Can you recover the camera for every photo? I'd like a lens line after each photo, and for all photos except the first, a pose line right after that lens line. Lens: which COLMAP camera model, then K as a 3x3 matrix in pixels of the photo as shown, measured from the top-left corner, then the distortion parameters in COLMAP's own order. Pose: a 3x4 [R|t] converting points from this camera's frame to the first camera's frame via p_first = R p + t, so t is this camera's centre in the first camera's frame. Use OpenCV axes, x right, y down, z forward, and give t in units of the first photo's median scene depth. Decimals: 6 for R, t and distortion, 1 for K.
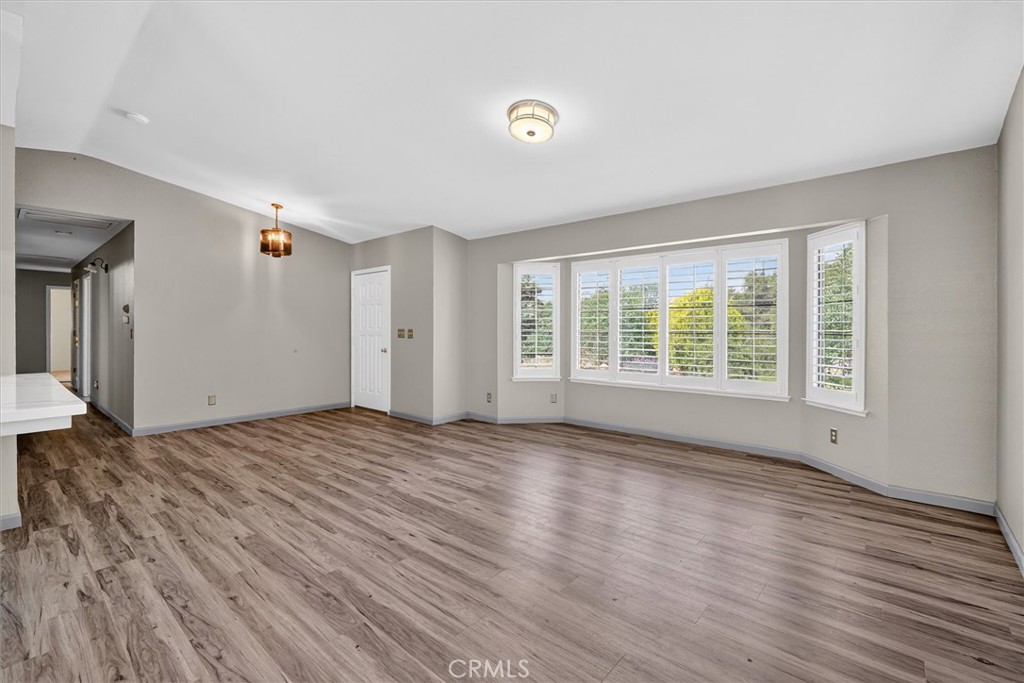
lens RADIAL K [[450.5, 0, 514.1], [0, 450.5, 332.5], [0, 0, 1]] dist [-0.012273, 0.005310]
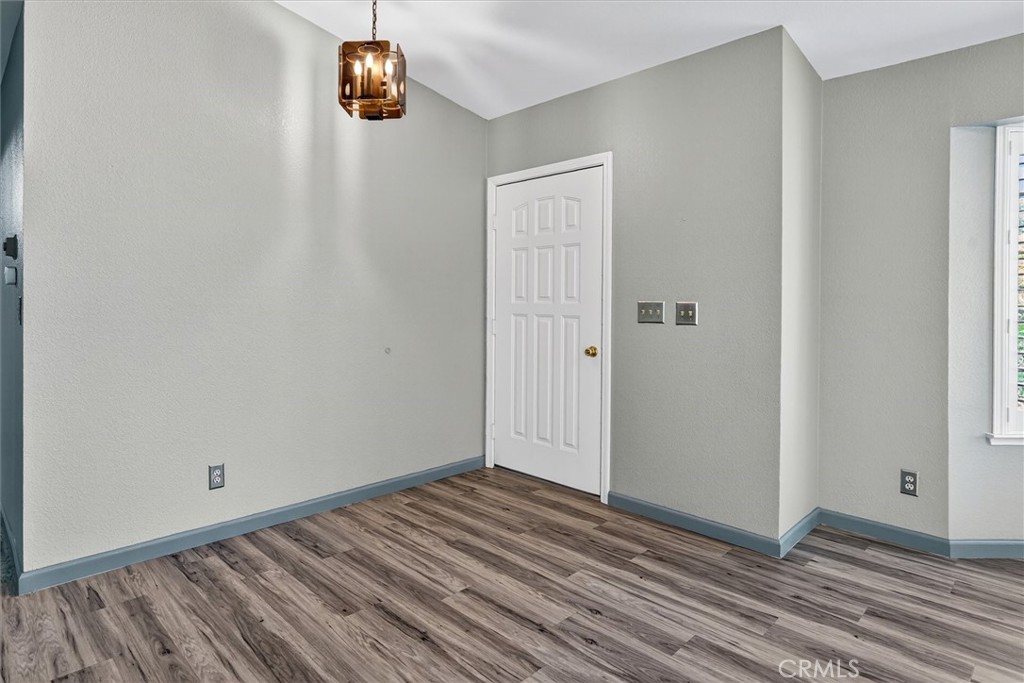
lens RADIAL K [[567.6, 0, 485.2], [0, 567.6, 303.9], [0, 0, 1]] dist [0.013246, -0.003131]
pose [[0.996570, 0.004941, -0.082608, -0.514849], [-0.005157, 0.999984, -0.002399, -0.005435], [0.082595, 0.002817, 0.996579, 0.672708]]
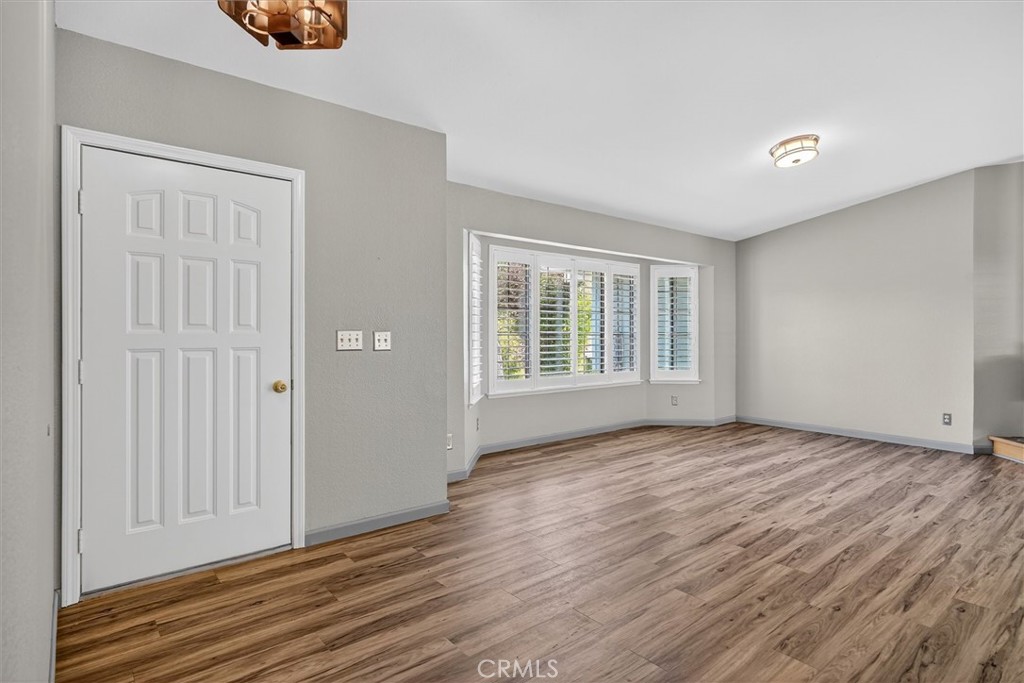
lens RADIAL K [[539.7, 0, 509.9], [0, 539.7, 331.1], [0, 0, 1]] dist [-0.000403, -0.000068]
pose [[0.166354, -0.000068, 0.986066, -1.057594], [0.007344, 0.999972, -0.001170, -0.007636], [-0.986039, 0.007436, 0.166350, 1.094154]]
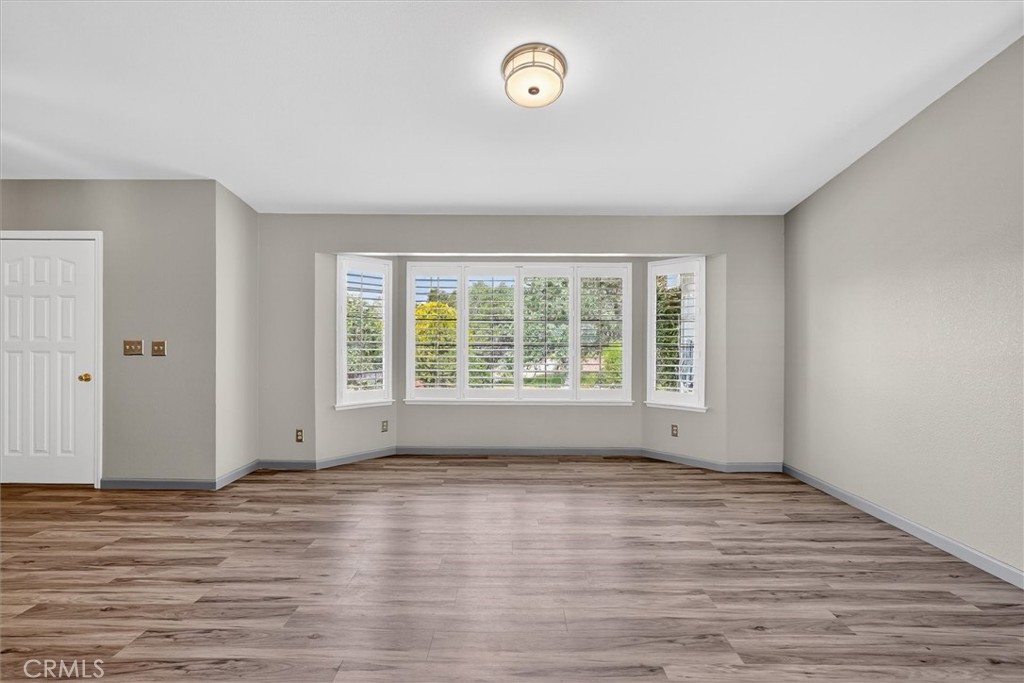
lens RADIAL K [[450.5, 0, 509.9], [0, 450.5, 343.7], [0, 0, 1]] dist [-0.012273, 0.005310]
pose [[0.760978, -0.000542, 0.648778, -0.367330], [0.001196, 0.999999, -0.000567, -0.003425], [-0.648777, 0.001207, 0.760978, 0.318789]]
